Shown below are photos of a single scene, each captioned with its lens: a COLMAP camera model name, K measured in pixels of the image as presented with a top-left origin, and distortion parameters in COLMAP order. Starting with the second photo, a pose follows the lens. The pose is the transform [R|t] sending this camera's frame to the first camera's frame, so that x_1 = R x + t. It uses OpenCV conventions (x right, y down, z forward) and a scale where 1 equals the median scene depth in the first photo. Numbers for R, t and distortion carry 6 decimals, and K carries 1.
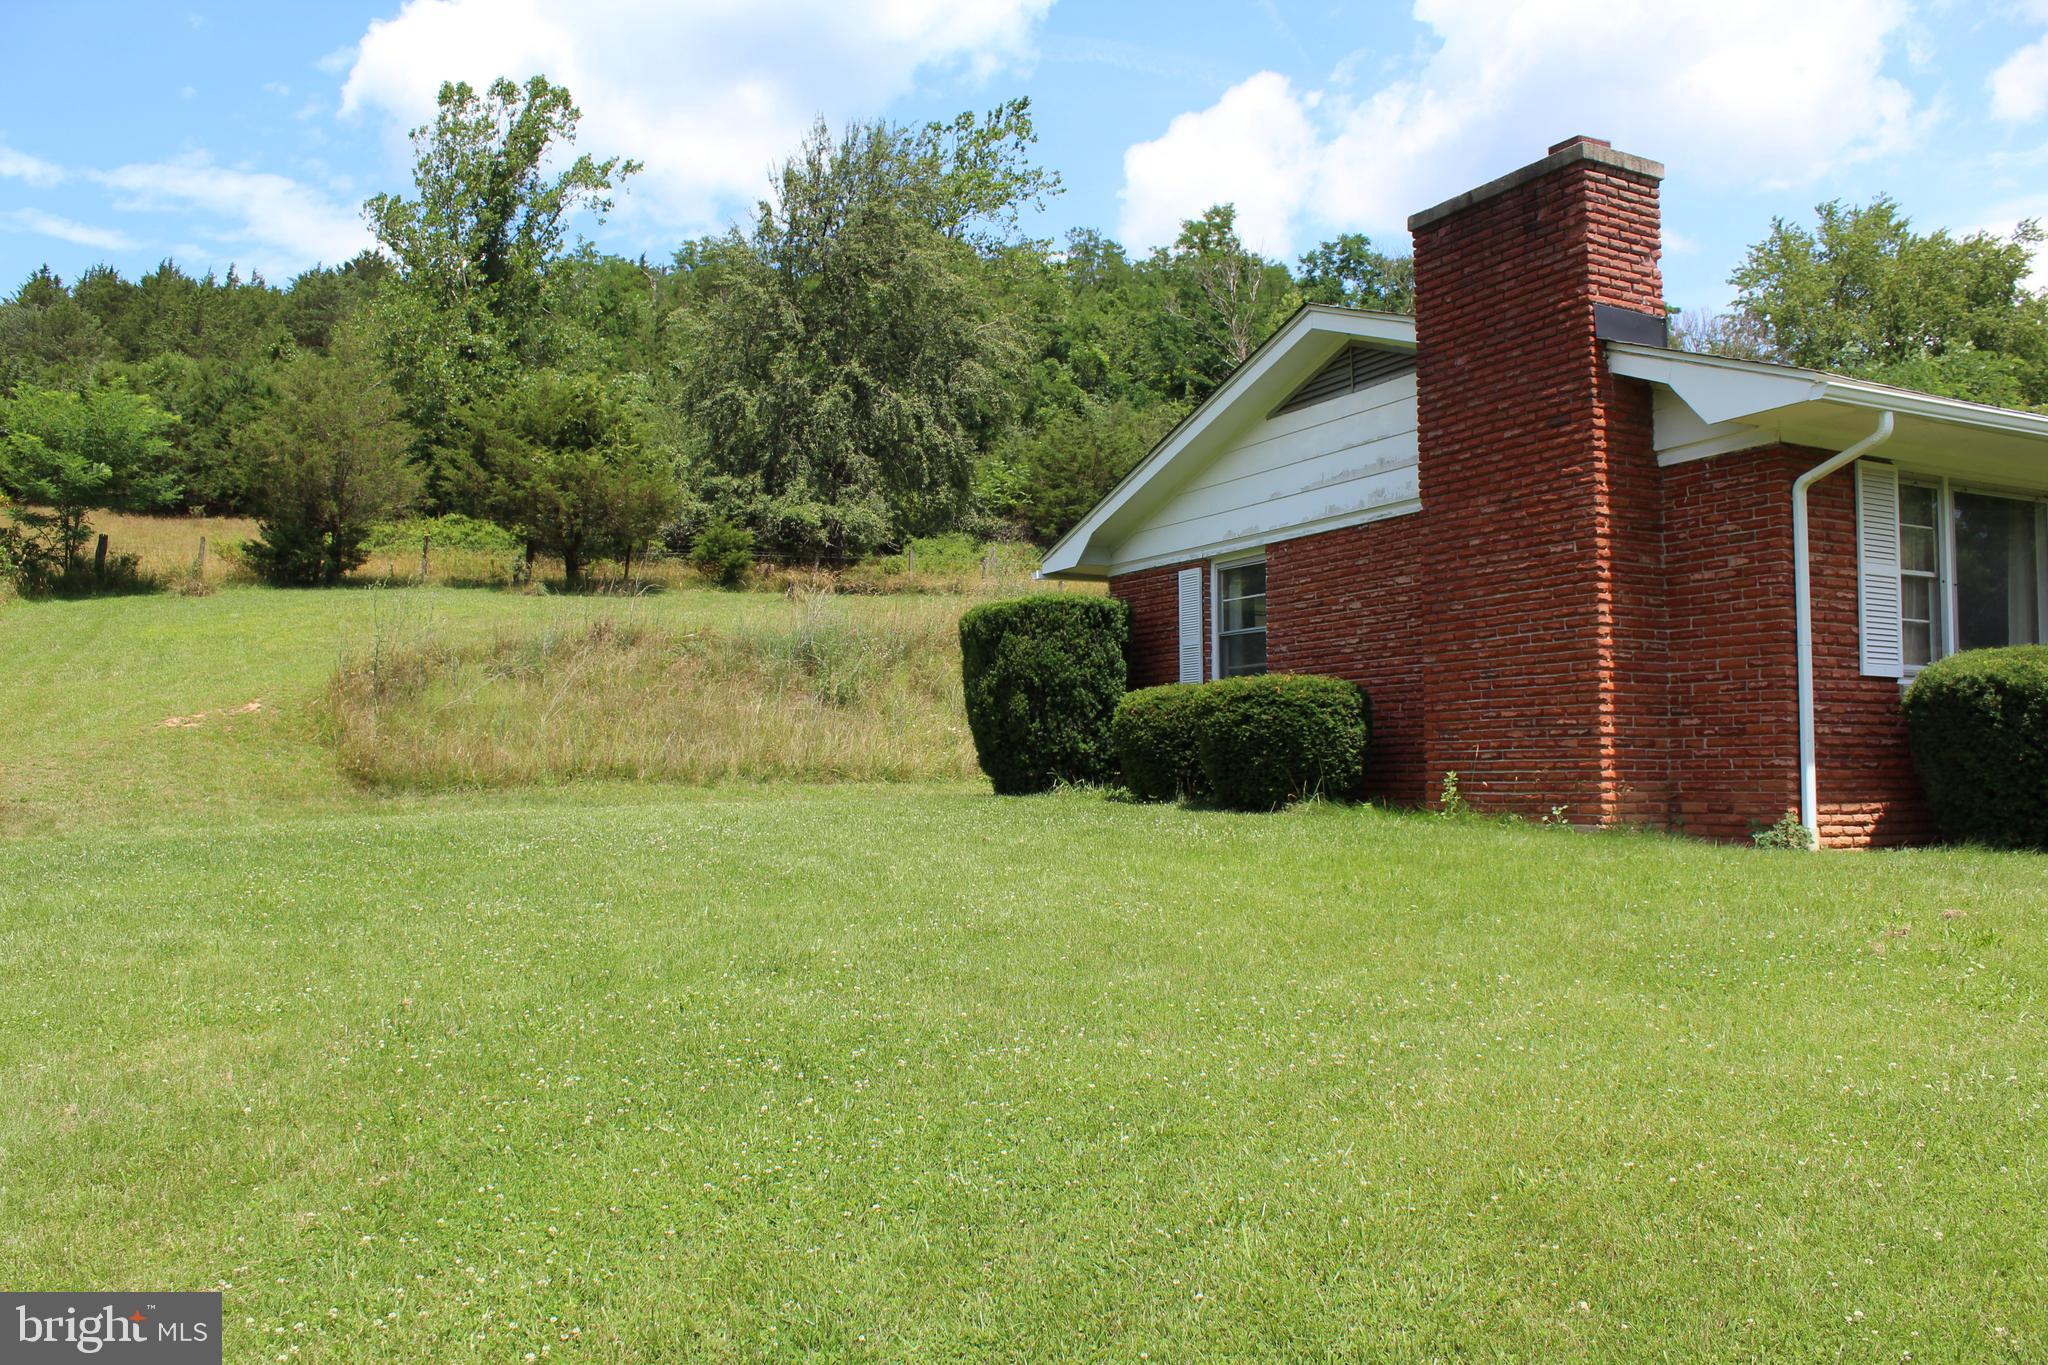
lens RADIAL K [[1761.8, 0, 1025.1], [0, 1761.8, 708.6], [0, 0, 1]] dist [-0.171551, 0.155770]
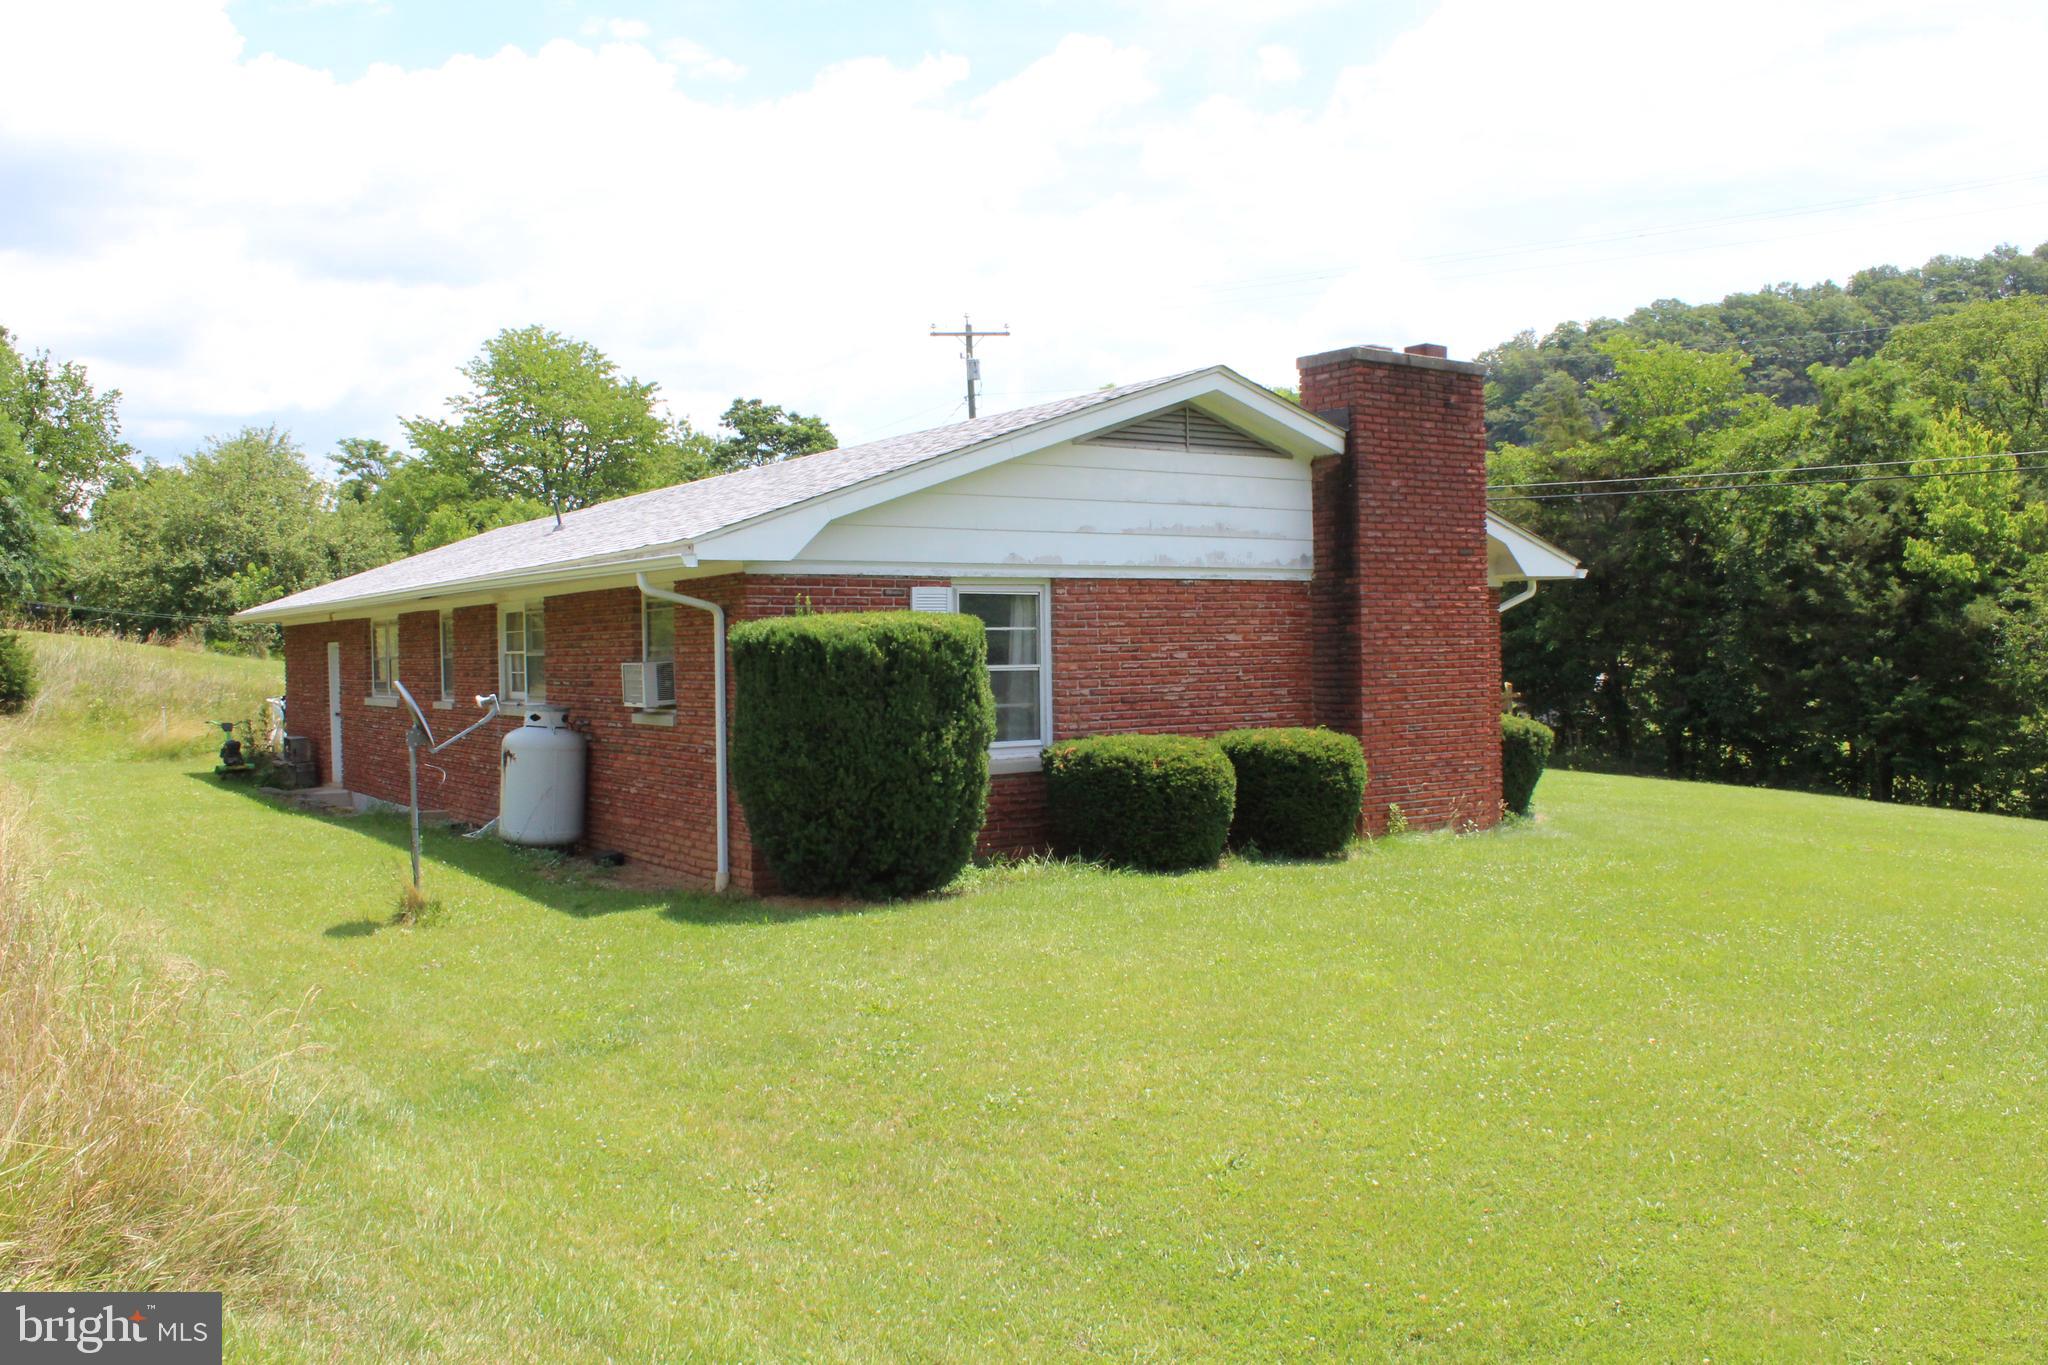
lens RADIAL K [[1761.8, 0, 1025.1], [0, 1761.8, 708.6], [0, 0, 1]] dist [-0.171551, 0.155770]
pose [[-0.149745, -0.030995, 0.988239, -0.888722], [-0.025389, 0.999299, 0.027495, -0.056469], [-0.988399, -0.020973, -0.150427, 1.318390]]
